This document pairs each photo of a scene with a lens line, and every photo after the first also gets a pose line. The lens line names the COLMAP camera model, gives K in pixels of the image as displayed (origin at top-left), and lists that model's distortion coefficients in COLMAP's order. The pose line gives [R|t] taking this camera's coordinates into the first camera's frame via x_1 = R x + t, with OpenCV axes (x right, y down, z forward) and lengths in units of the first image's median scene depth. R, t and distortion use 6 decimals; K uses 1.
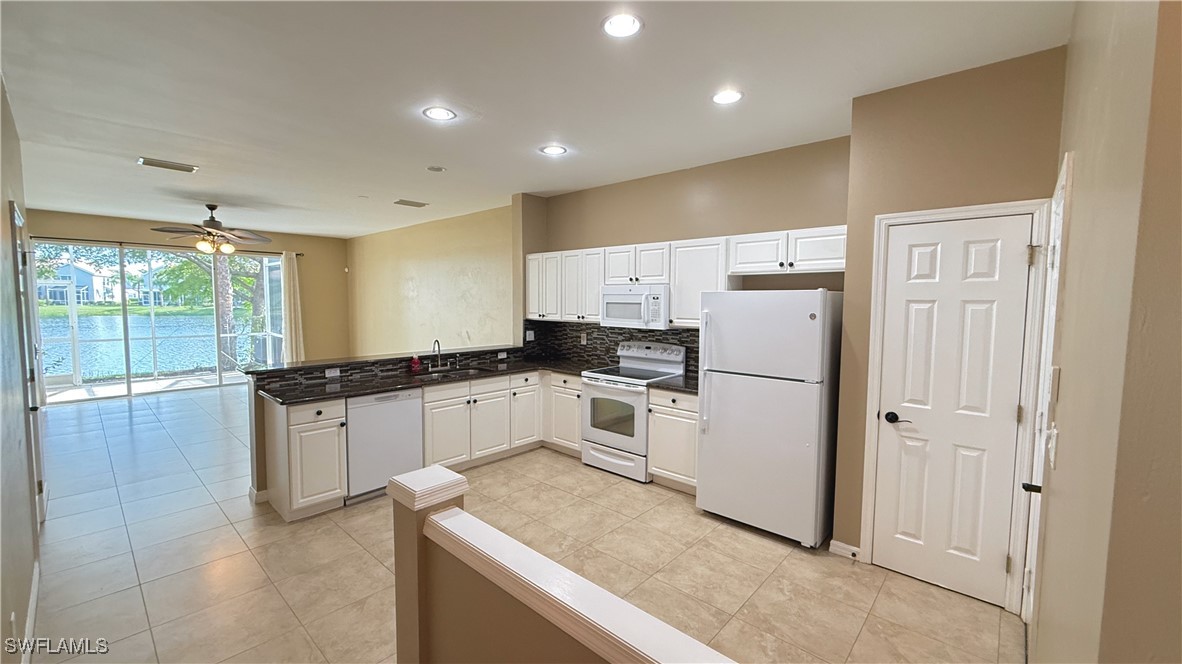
lens RADIAL K [[472.7, 0, 586.9], [0, 472.7, 332.0], [0, 0, 1]] dist [0.000045, -0.000111]
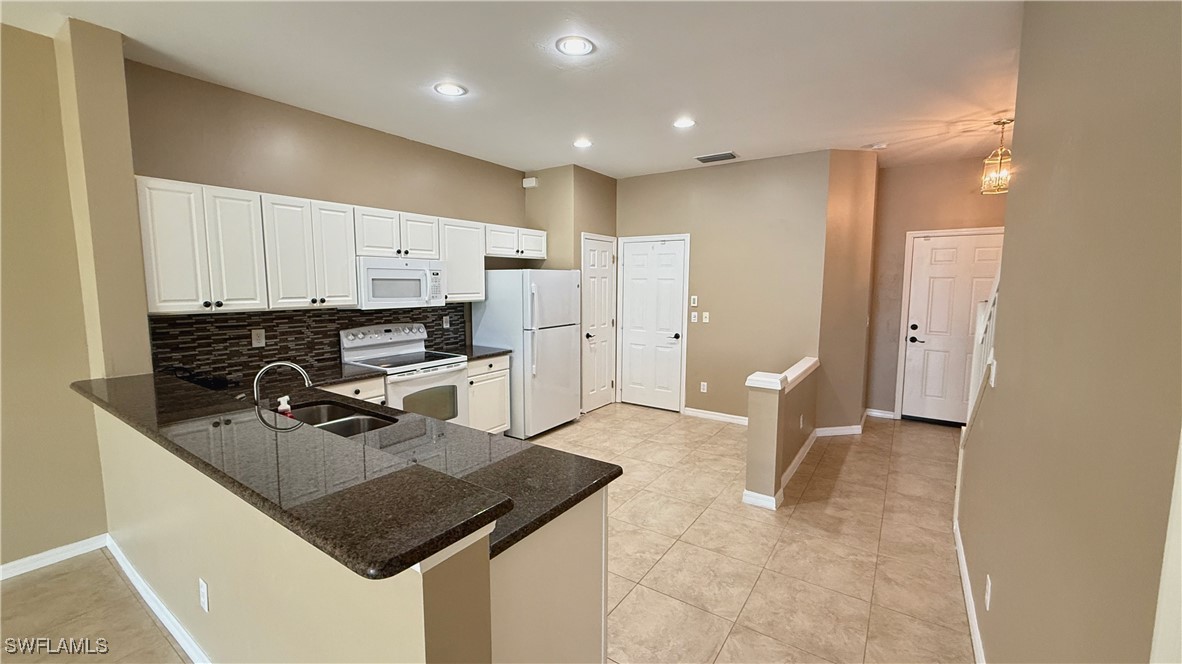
lens RADIAL K [[472.7, 0, 590.3], [0, 472.7, 331.6], [0, 0, 1]] dist [0.000045, -0.000111]
pose [[-0.144476, -0.112222, 0.983124, -0.823639], [0.064549, 0.990363, 0.122535, -0.050478], [-0.987401, 0.081163, -0.135839, 0.788304]]
